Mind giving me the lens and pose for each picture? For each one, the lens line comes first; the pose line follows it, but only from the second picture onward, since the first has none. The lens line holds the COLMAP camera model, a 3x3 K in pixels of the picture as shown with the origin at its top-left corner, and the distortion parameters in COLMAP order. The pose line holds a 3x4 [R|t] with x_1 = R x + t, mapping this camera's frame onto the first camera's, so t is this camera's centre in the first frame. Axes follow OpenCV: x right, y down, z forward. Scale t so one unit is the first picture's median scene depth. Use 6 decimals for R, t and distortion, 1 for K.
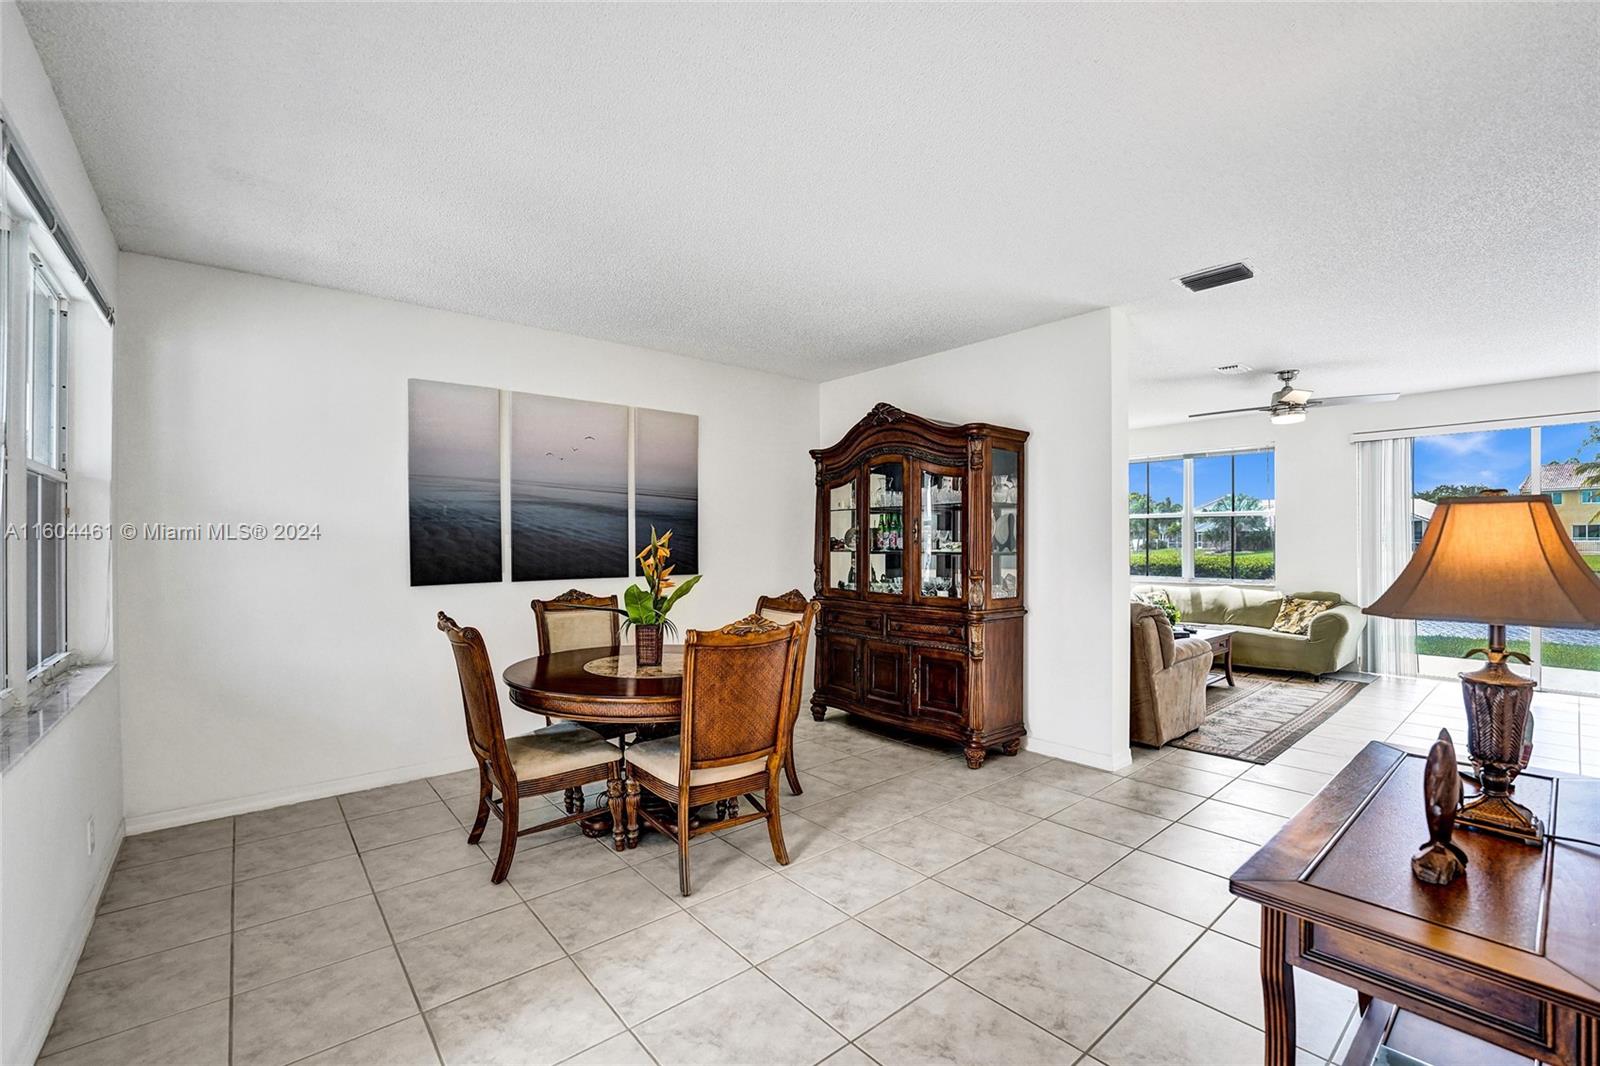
lens RADIAL K [[676.6, 0, 797.2], [0, 676.6, 538.7], [0, 0, 1]] dist [-0.026573, 0.000119]
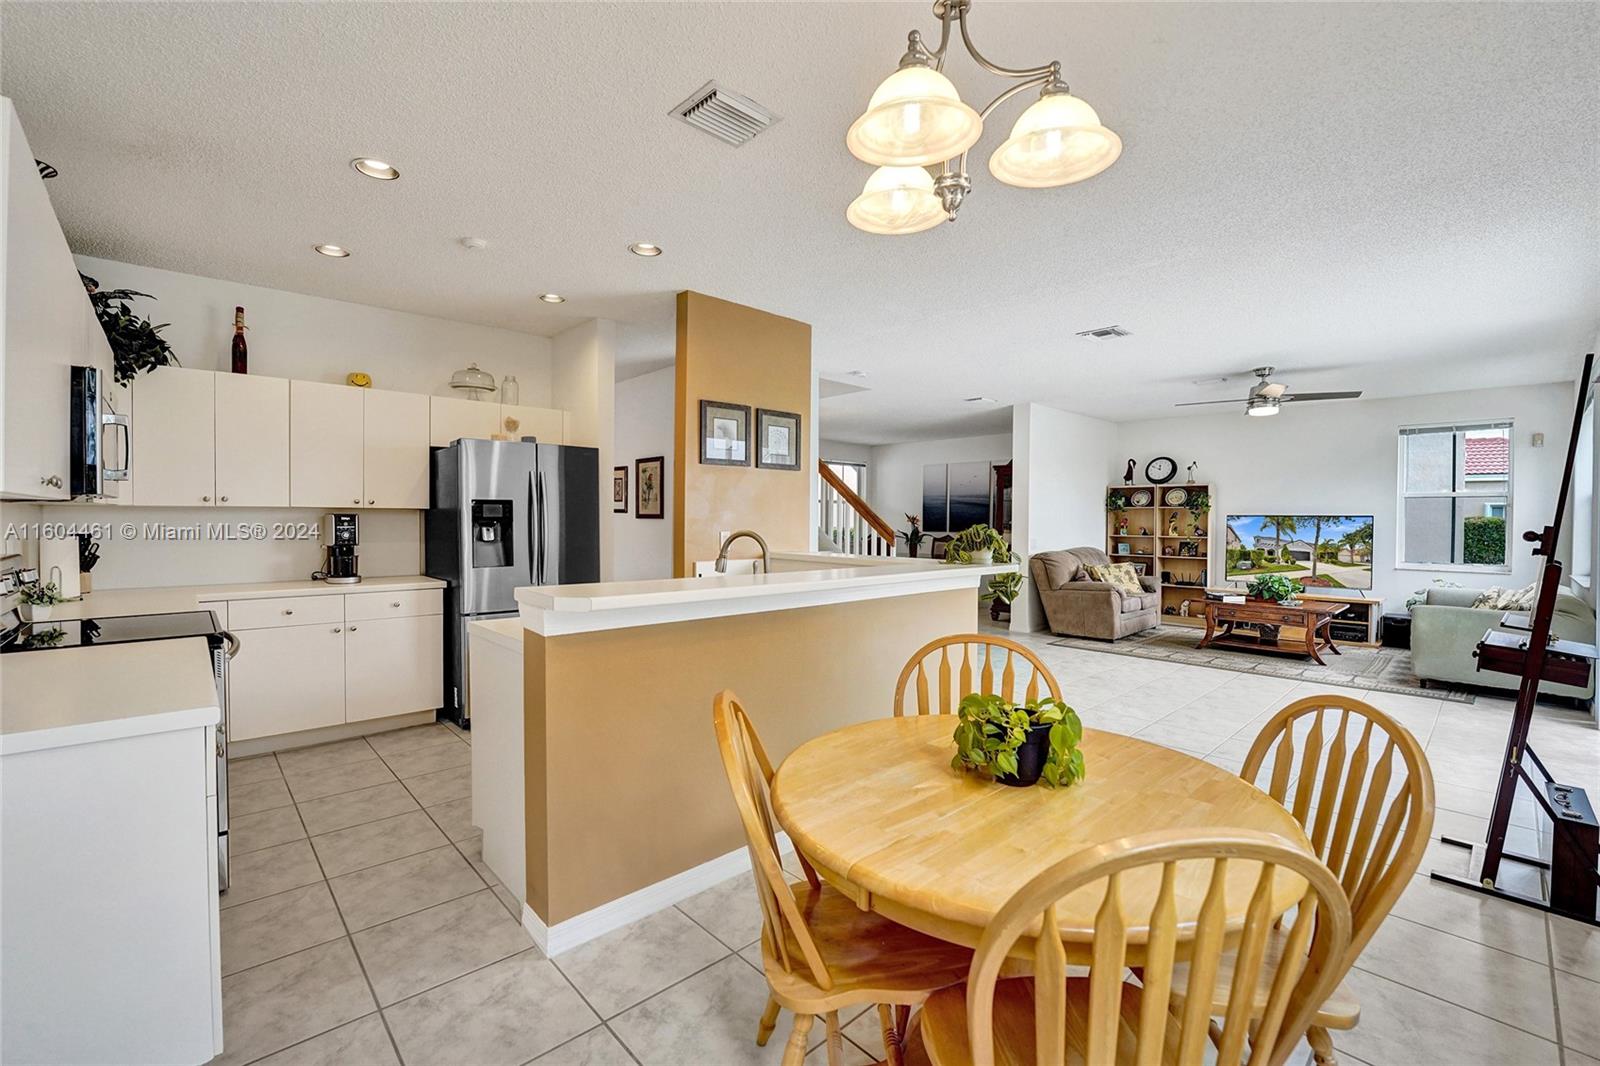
lens RADIAL K [[677.6, 0, 798.9], [0, 677.6, 528.6], [0, 0, 1]] dist [-0.020354, 0.000201]
pose [[0.055429, 0.020548, -0.998251, 2.278674], [-0.003738, 0.999785, 0.020372, -0.005280], [0.998456, 0.002602, 0.055494, 0.214263]]
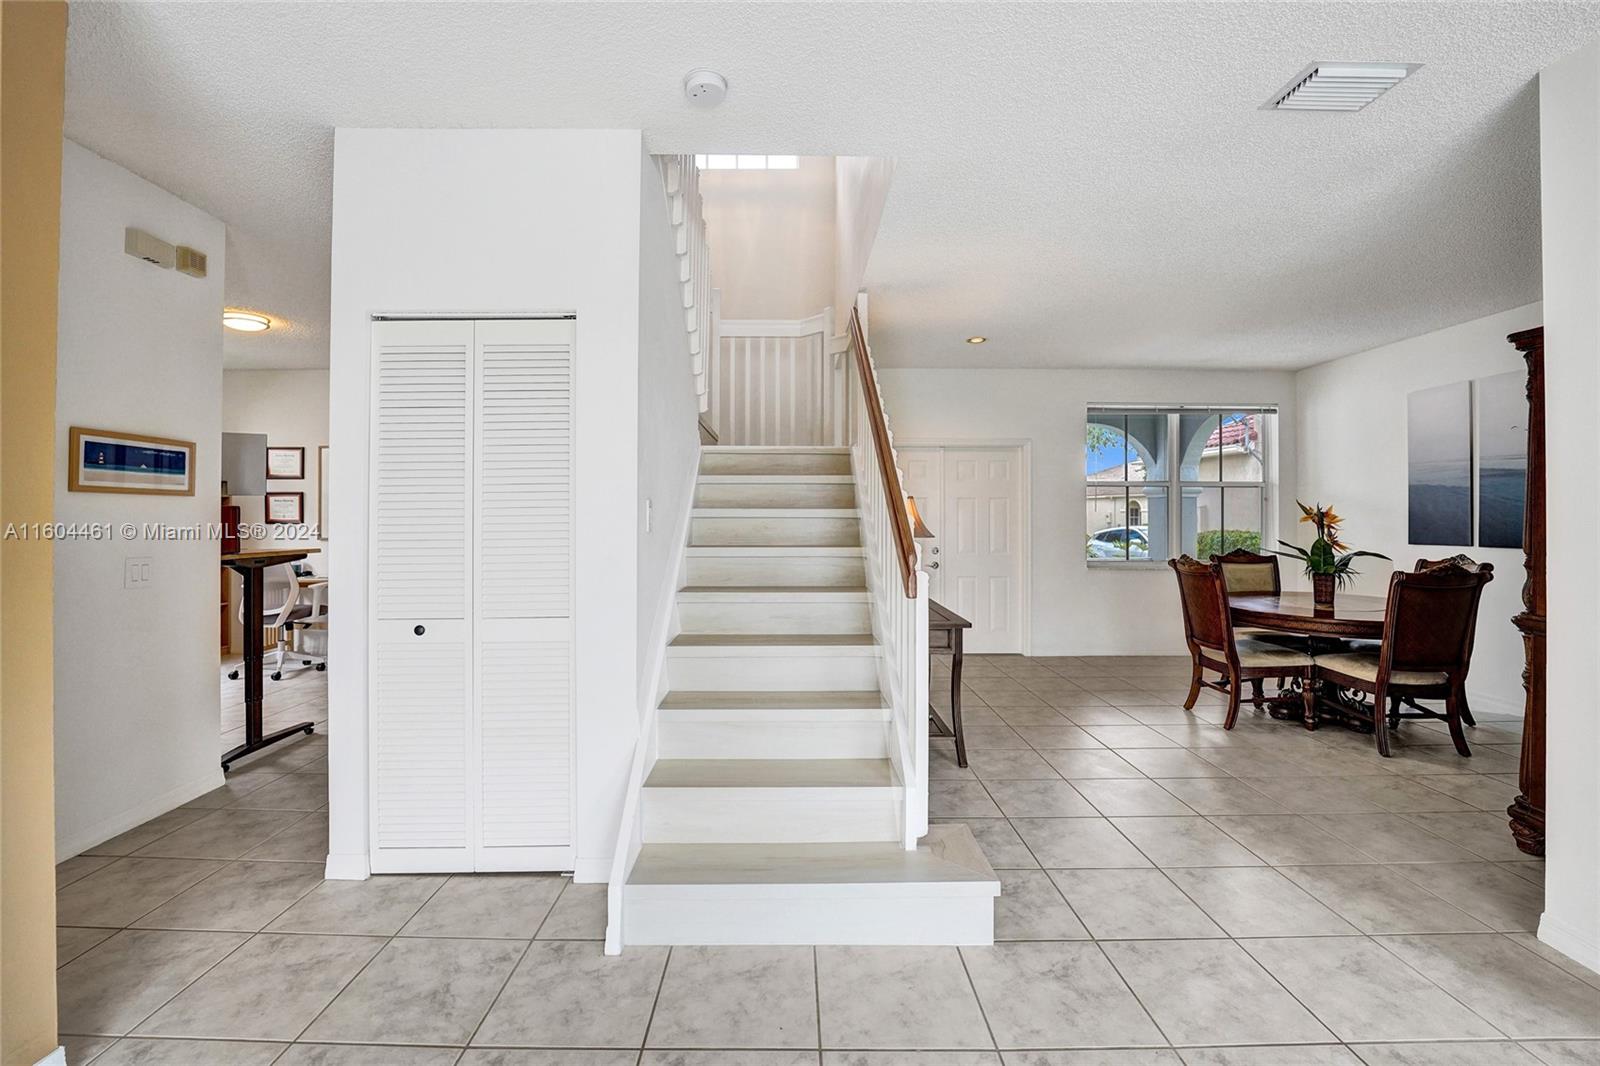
lens RADIAL K [[685.2, 0, 803.4], [0, 685.2, 510.3], [0, 0, 1]] dist [-0.010206, -0.000140]
pose [[-0.626207, -0.005541, -0.779637, 1.143398], [0.003764, 0.999942, -0.010130, 0.009068], [0.779648, -0.009278, -0.626149, 0.802599]]
